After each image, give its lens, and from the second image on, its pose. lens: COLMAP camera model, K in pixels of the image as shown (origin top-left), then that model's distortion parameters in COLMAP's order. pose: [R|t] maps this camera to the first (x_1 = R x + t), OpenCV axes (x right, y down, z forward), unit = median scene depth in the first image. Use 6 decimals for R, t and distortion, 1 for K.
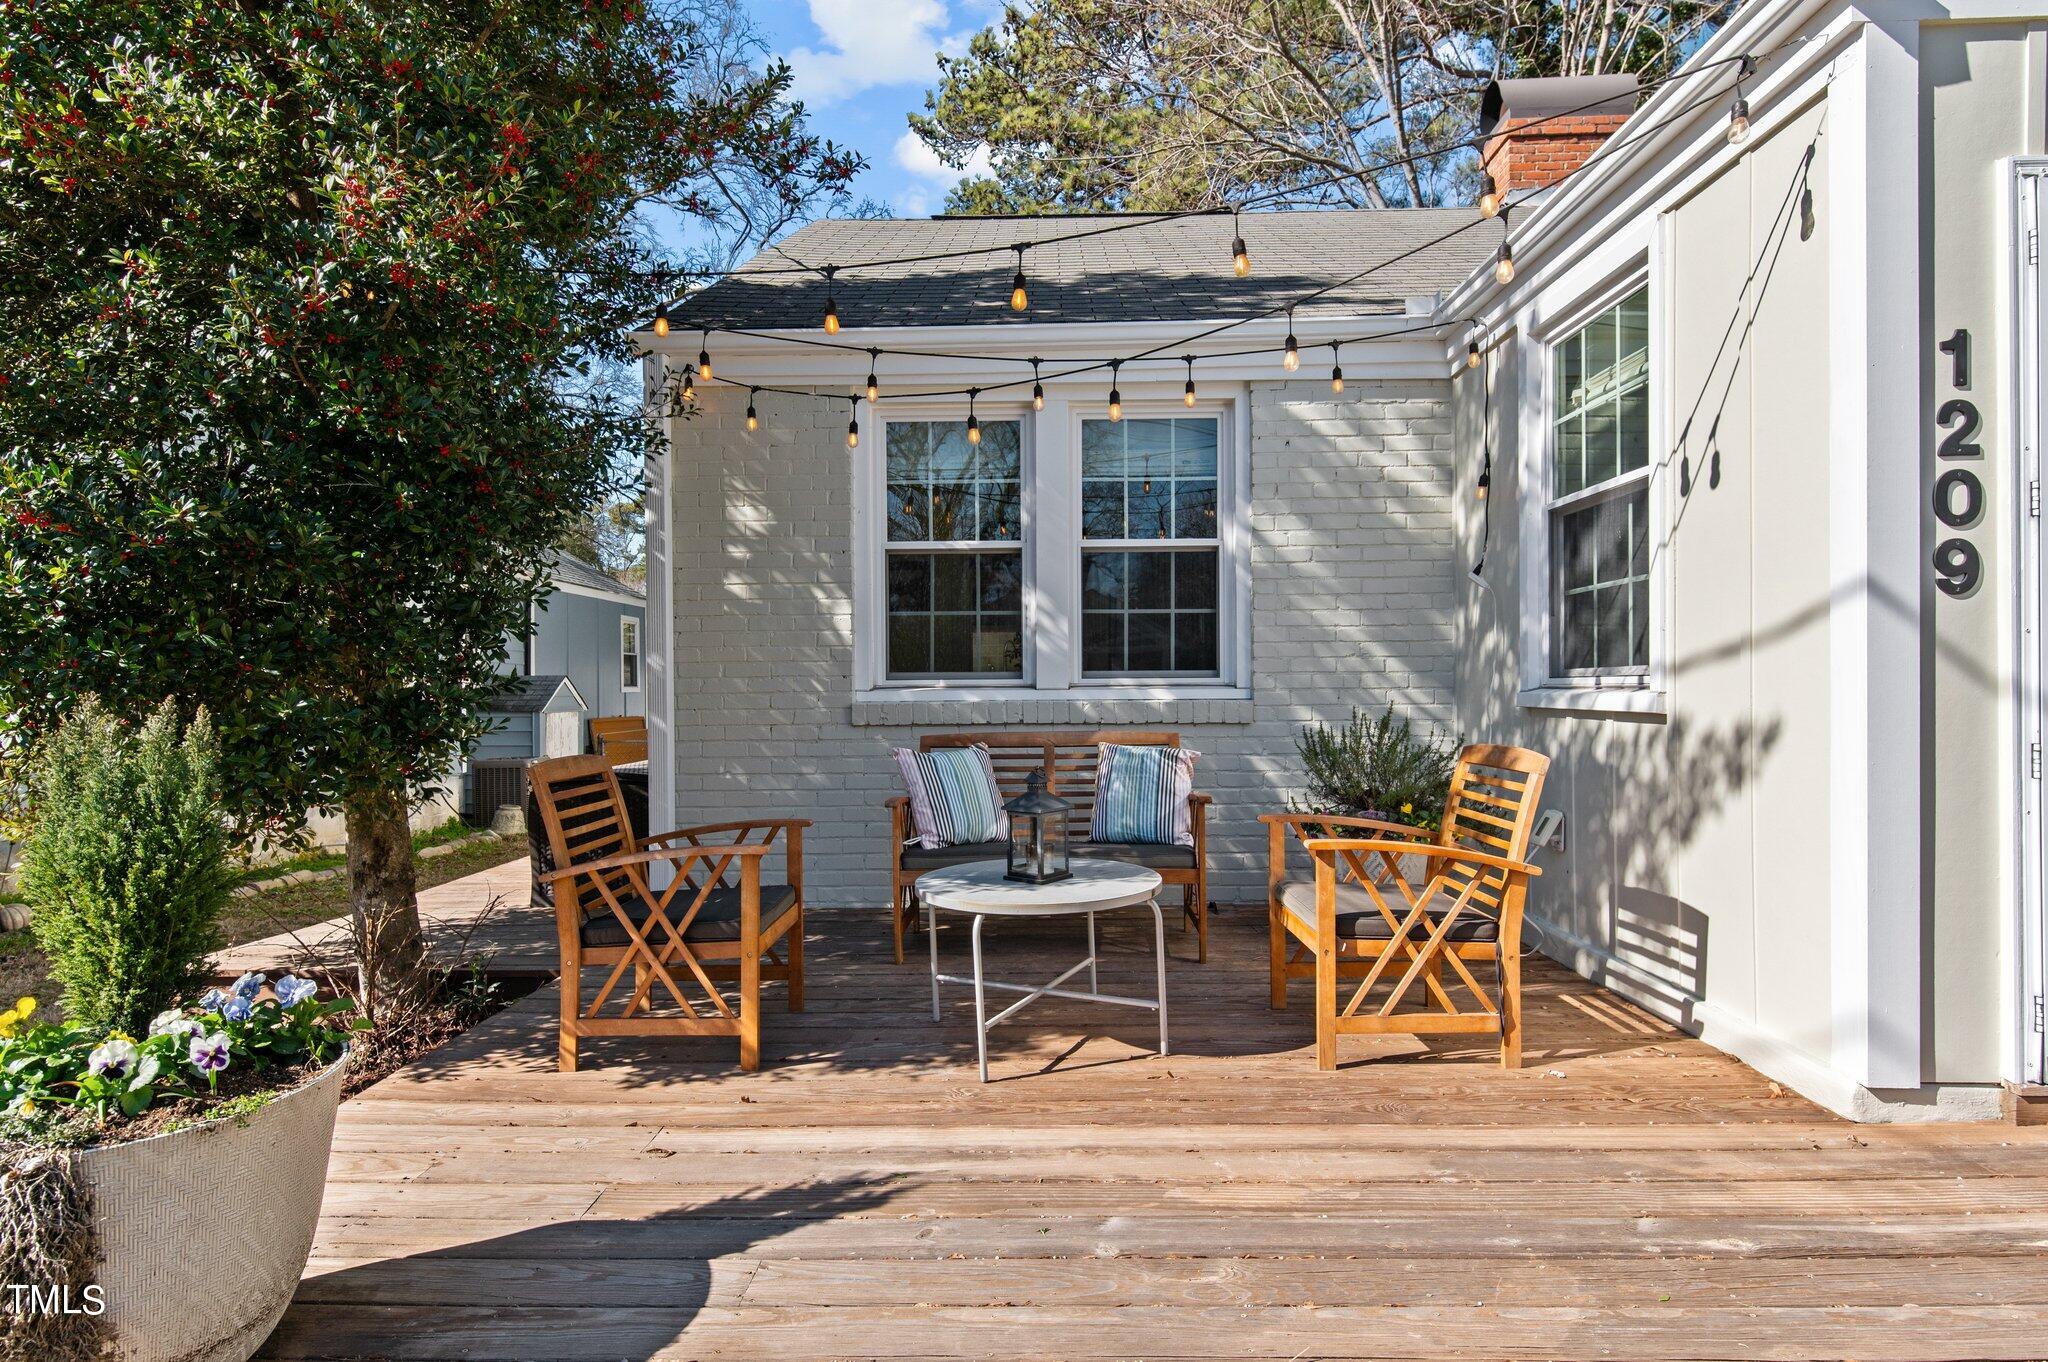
lens RADIAL K [[1064.0, 0, 1009.0], [0, 1064.0, 692.9], [0, 0, 1]] dist [0.004055, -0.000714]
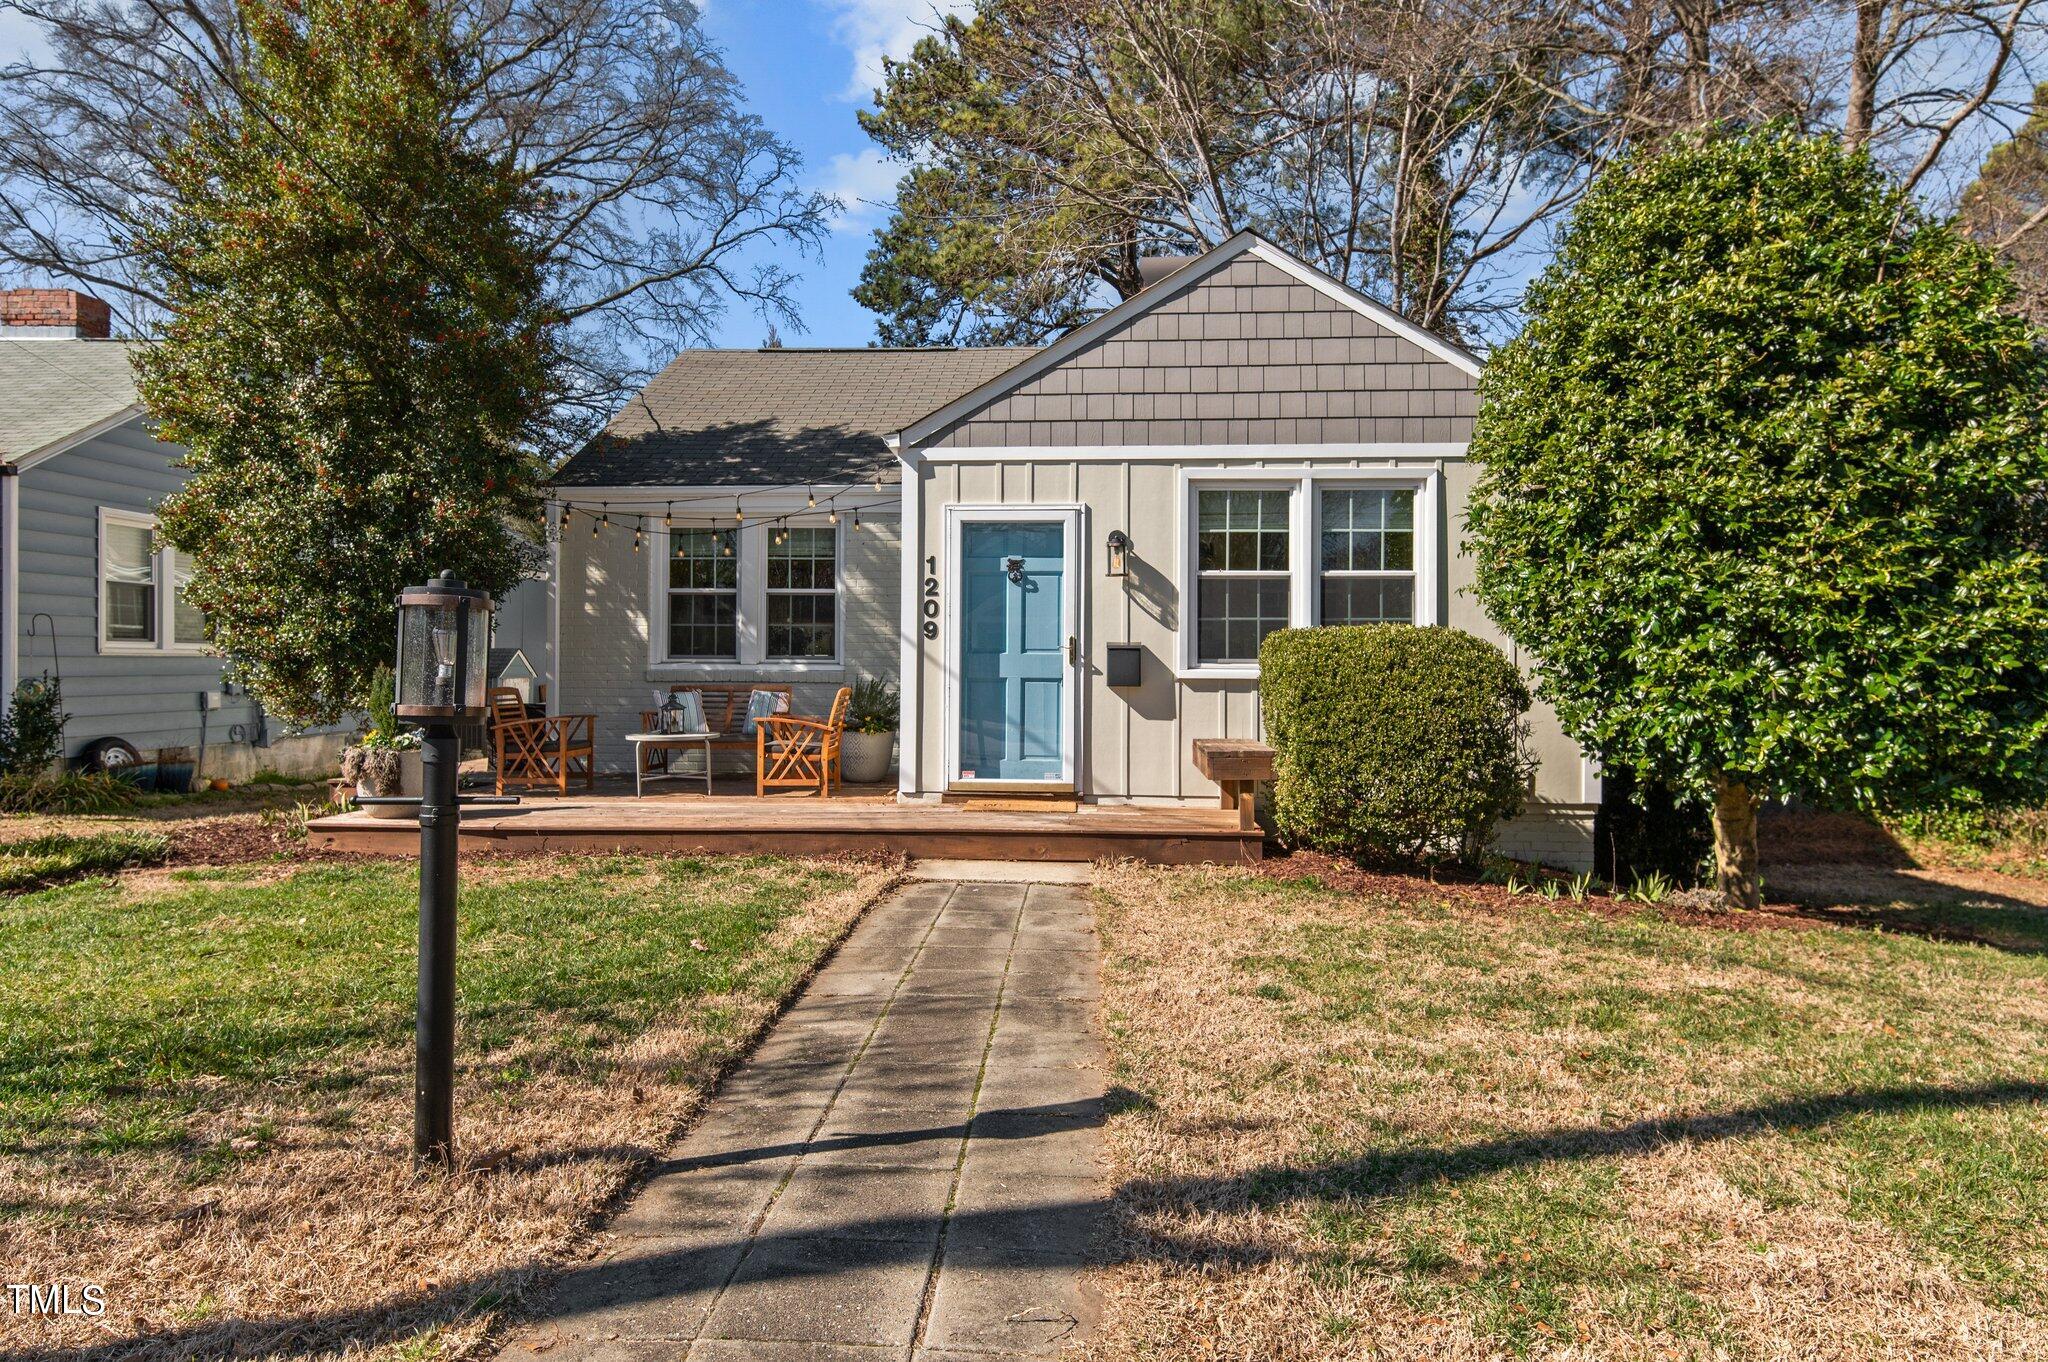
lens RADIAL K [[1237.1, 0, 1024.0], [0, 1237.1, 681.0], [0, 0, 1]] dist [0.004531, 0.000432]
pose [[0.999681, 0.012333, -0.022061, 0.885137], [-0.012034, 0.999834, 0.013646, -0.014044], [0.022226, -0.013376, 0.999663, -1.907200]]
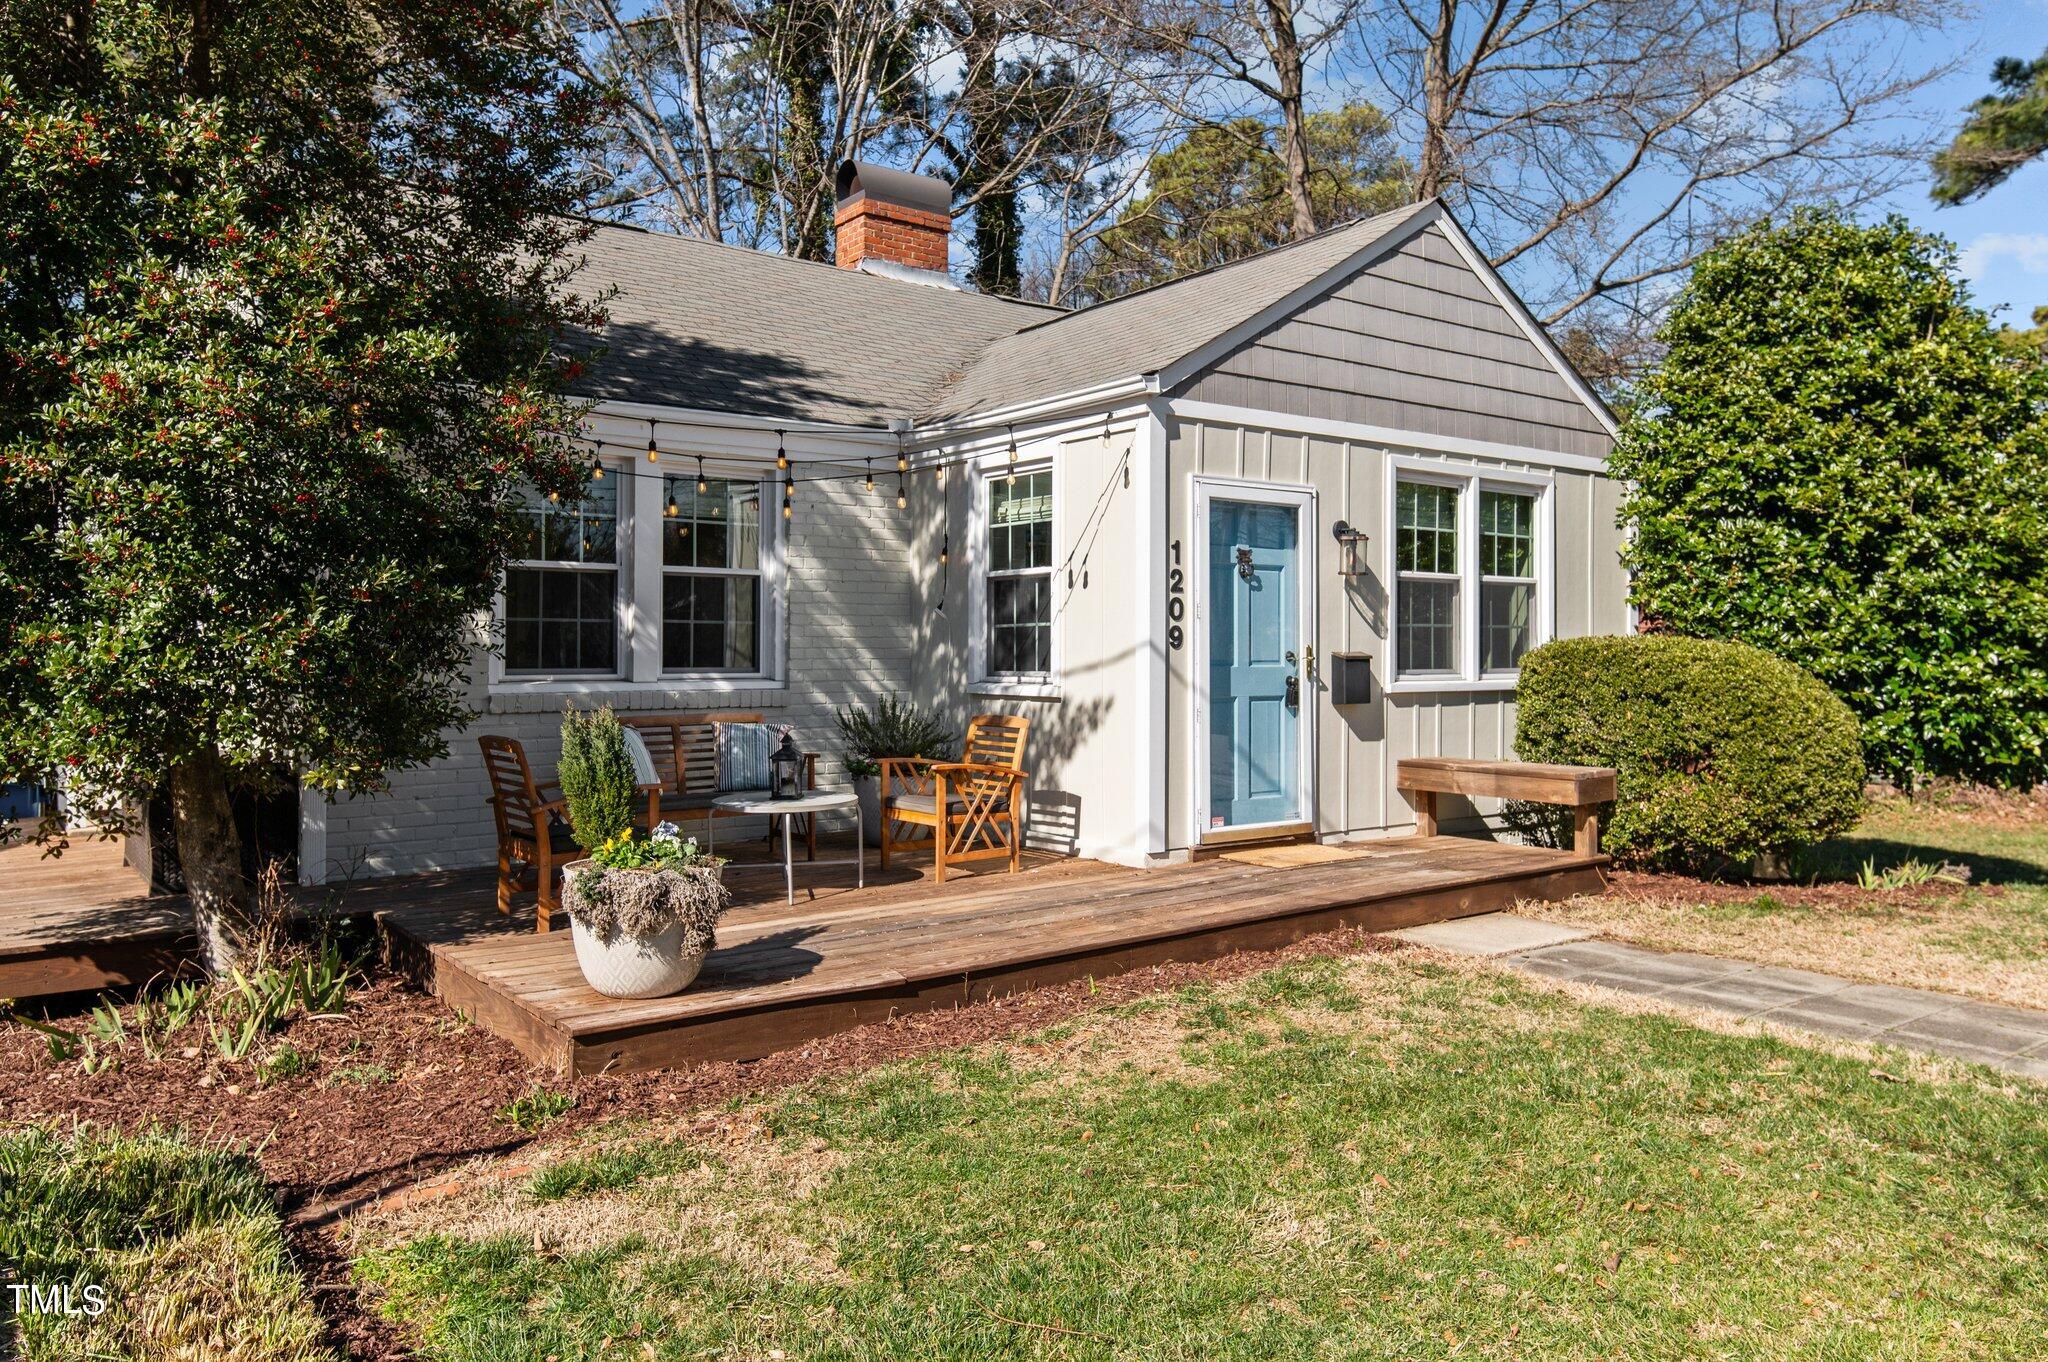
lens RADIAL K [[1390.0, 0, 1025.8], [0, 1390.0, 660.7], [0, 0, 1]] dist [0.000204, -0.000125]
pose [[0.781899, 0.002540, 0.623400, -0.961672], [-0.002939, 0.999996, -0.000388, -0.043899], [-0.623399, -0.001529, 0.781903, -0.897610]]
